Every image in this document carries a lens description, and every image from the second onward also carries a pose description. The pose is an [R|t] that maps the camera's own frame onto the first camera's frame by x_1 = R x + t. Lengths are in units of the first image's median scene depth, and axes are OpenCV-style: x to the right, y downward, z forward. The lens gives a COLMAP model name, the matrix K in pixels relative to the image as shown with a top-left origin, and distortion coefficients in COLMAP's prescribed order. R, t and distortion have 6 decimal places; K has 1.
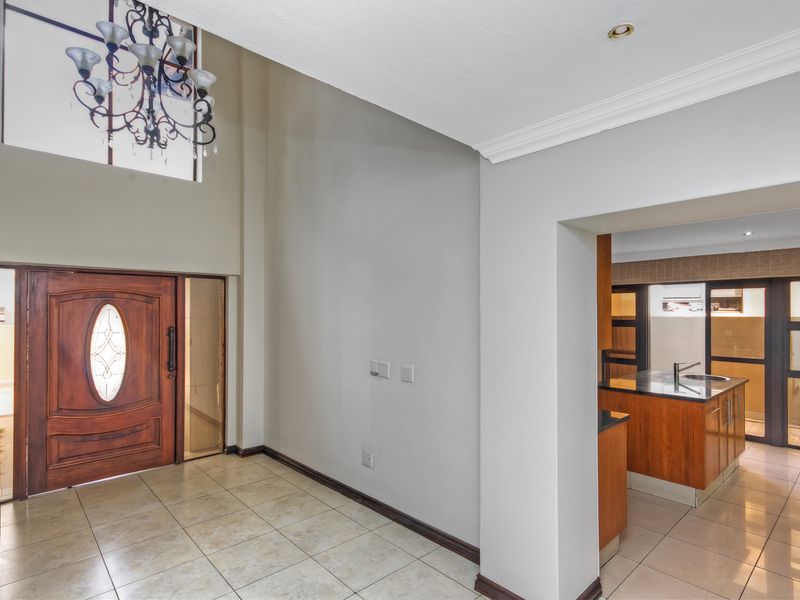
lens RADIAL K [[429.8, 0, 398.8], [0, 429.8, 303.2], [0, 0, 1]] dist [0.002845, 0.000694]
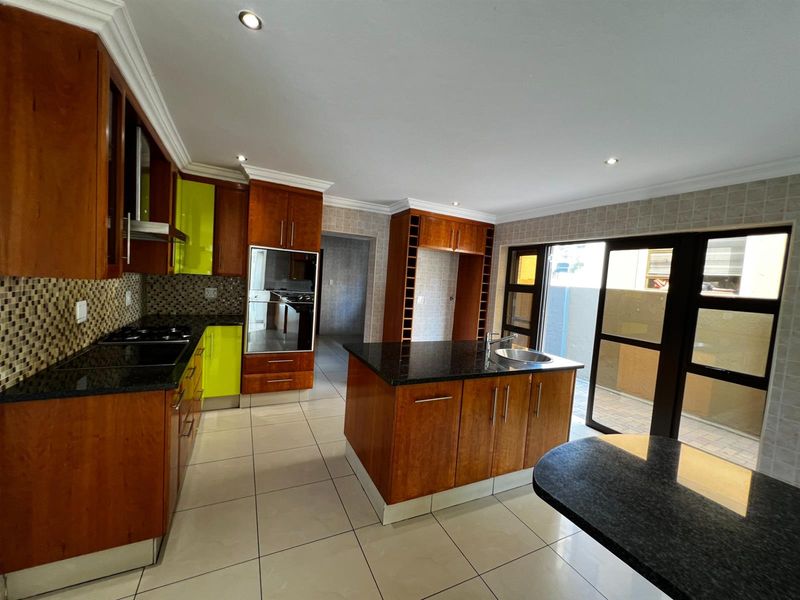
lens RADIAL K [[326.1, 0, 399.6], [0, 326.1, 300.0], [0, 0, 1]] dist [-0.000200, -0.000045]
pose [[0.956663, 0.088382, -0.277460, 0.525322], [-0.066753, 0.994015, 0.086471, 0.032439], [0.283442, -0.064202, 0.956838, 0.307296]]
